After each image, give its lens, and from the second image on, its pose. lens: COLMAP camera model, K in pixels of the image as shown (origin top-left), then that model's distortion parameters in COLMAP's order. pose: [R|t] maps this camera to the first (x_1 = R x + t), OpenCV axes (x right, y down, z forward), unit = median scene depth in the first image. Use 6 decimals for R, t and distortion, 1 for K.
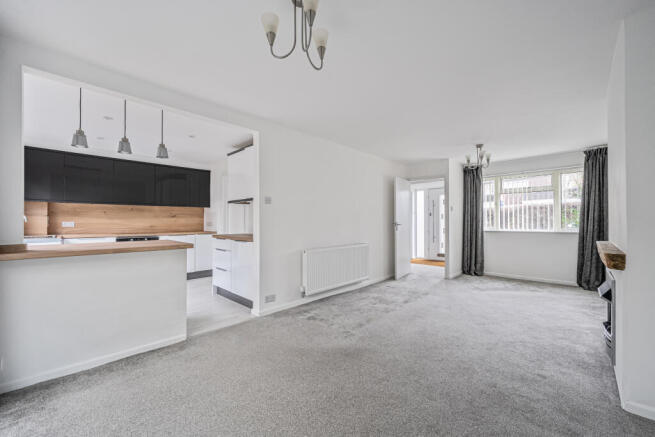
lens RADIAL K [[268.1, 0, 329.0], [0, 268.1, 218.3], [0, 0, 1]] dist [-0.001916, -0.000092]
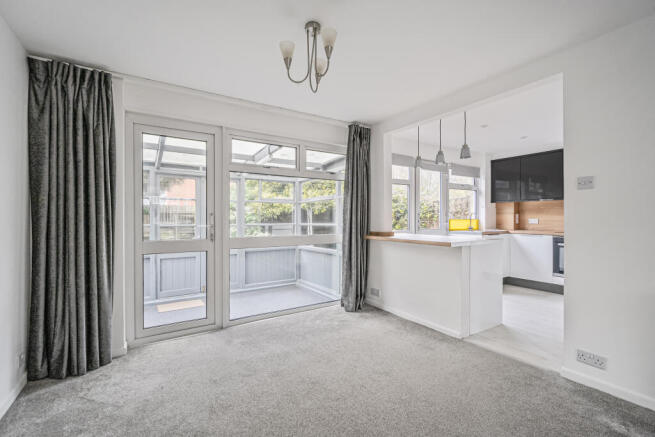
lens RADIAL K [[306.5, 0, 326.6], [0, 306.5, 221.4], [0, 0, 1]] dist [0.025566, 0.000082]
pose [[-0.235381, 0.014199, -0.971799, 0.383573], [0.013868, 0.999841, 0.011250, -0.001839], [0.971804, -0.010829, -0.235540, 0.441456]]
